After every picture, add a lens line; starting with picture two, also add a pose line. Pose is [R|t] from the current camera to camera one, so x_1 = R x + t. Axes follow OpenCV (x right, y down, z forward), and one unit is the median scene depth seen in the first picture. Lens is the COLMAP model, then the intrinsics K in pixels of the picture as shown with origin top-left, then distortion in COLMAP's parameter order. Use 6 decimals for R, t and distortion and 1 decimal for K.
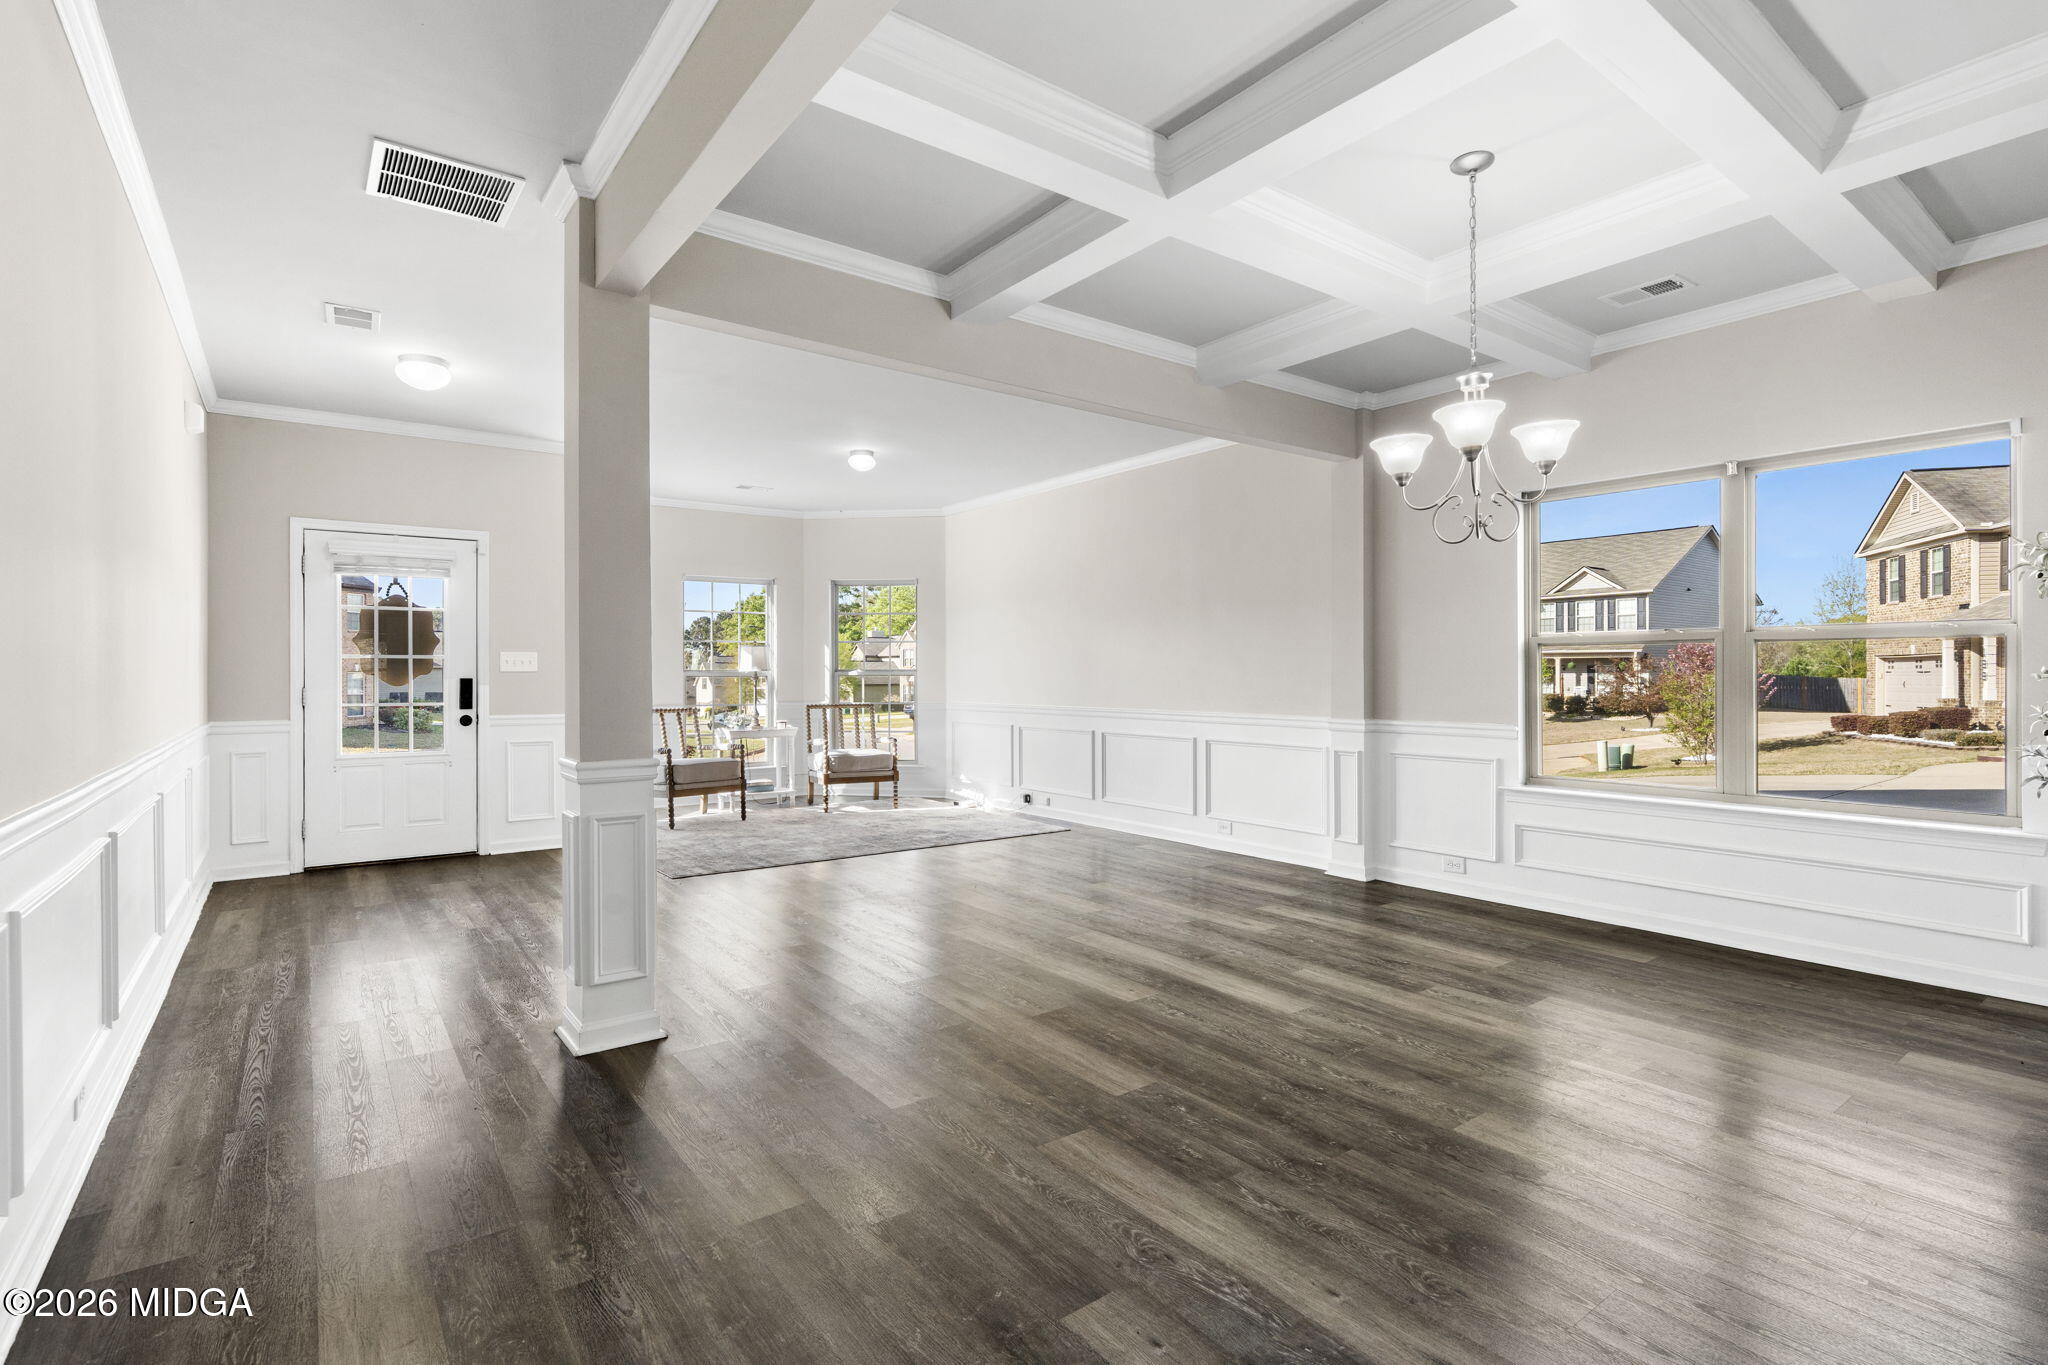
lens RADIAL K [[971.5, 0, 1016.5], [0, 971.5, 677.3], [0, 0, 1]] dist [-0.003507, -0.002209]
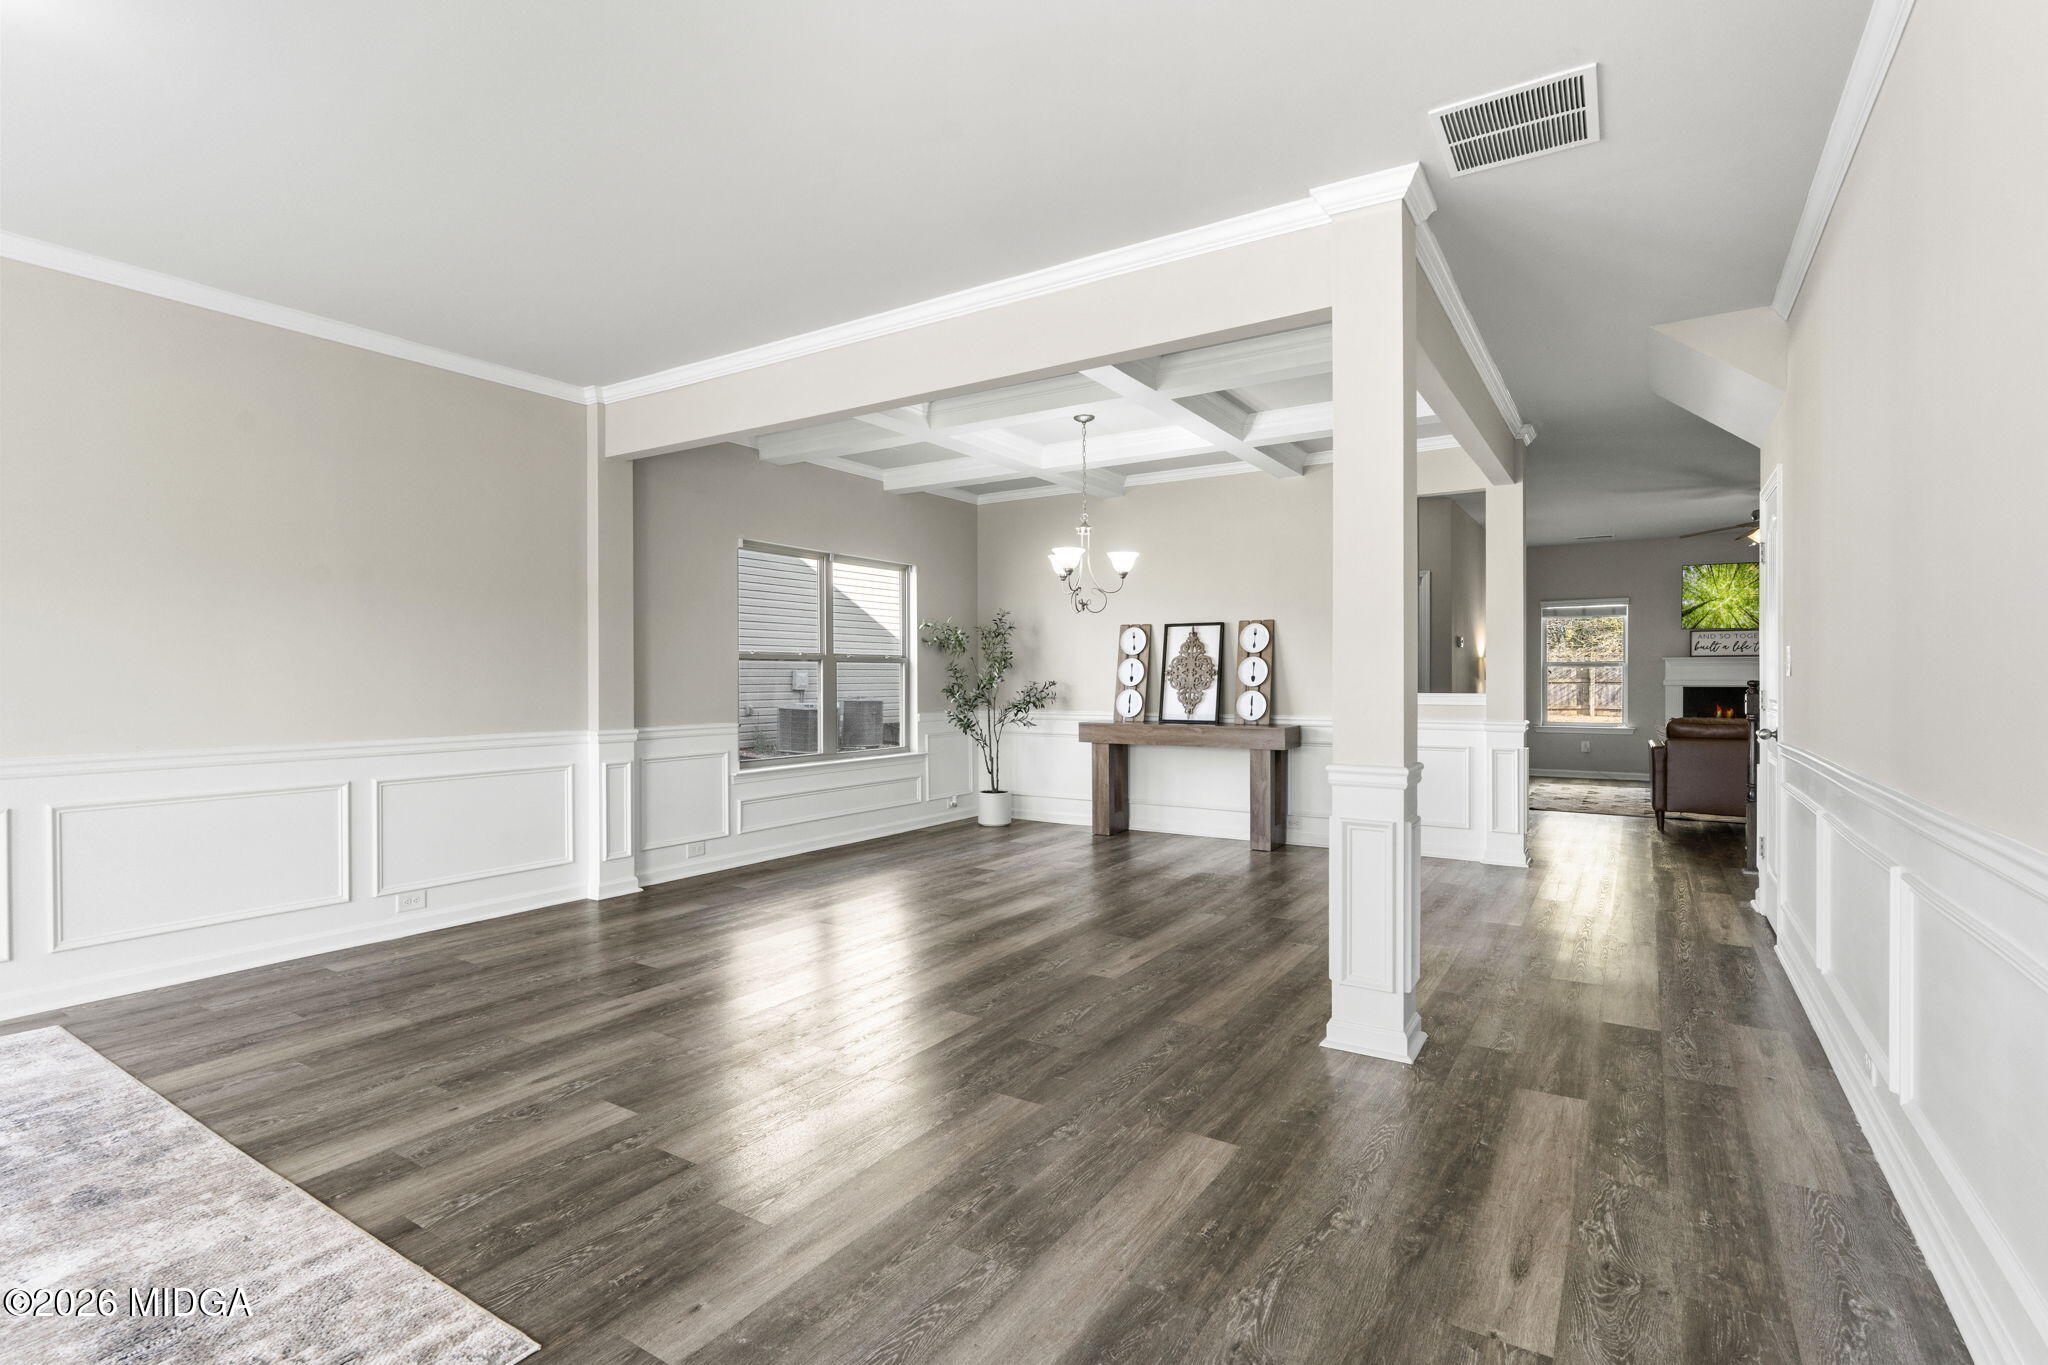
lens RADIAL K [[971.5, 0, 1037.0], [0, 971.5, 677.4], [0, 0, 1]] dist [-0.003507, -0.002209]
pose [[-0.365914, 0.009174, 0.930603, -0.633178], [0.009004, 0.999940, -0.006318, 0.001000], [-0.930605, 0.006067, -0.365975, 0.878006]]
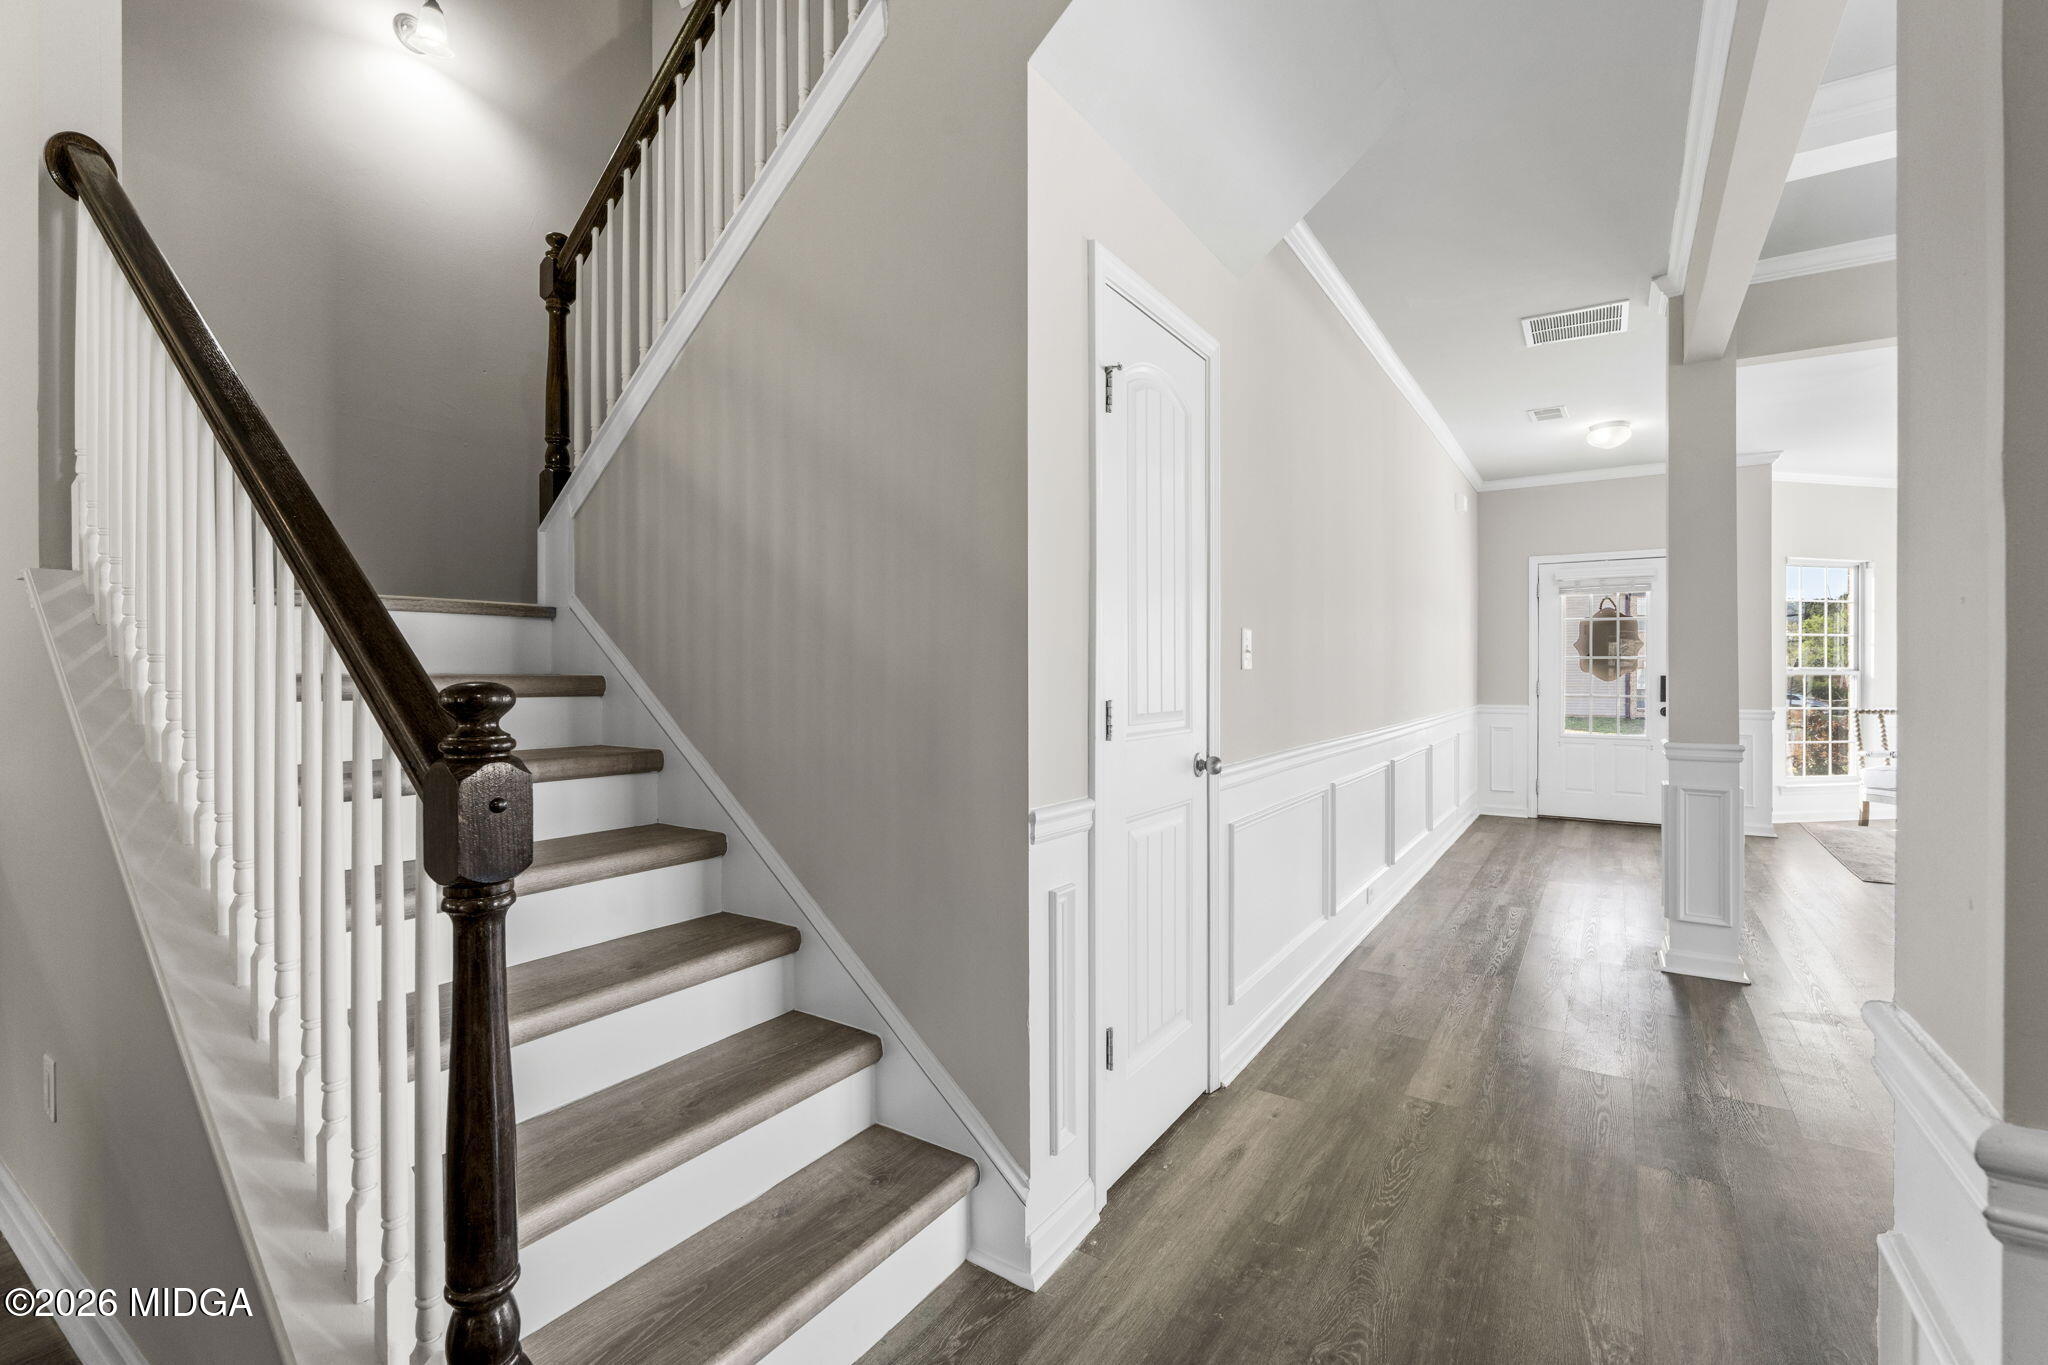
lens RADIAL K [[905.0, 0, 1034.2], [0, 905.0, 675.0], [0, 0, 1]] dist [-0.004851, 0.000726]
pose [[0.355910, 0.005421, -0.934505, 0.183857], [-0.004571, 0.999981, 0.004060, -0.000402], [0.934509, 0.002827, 0.355928, -0.102056]]
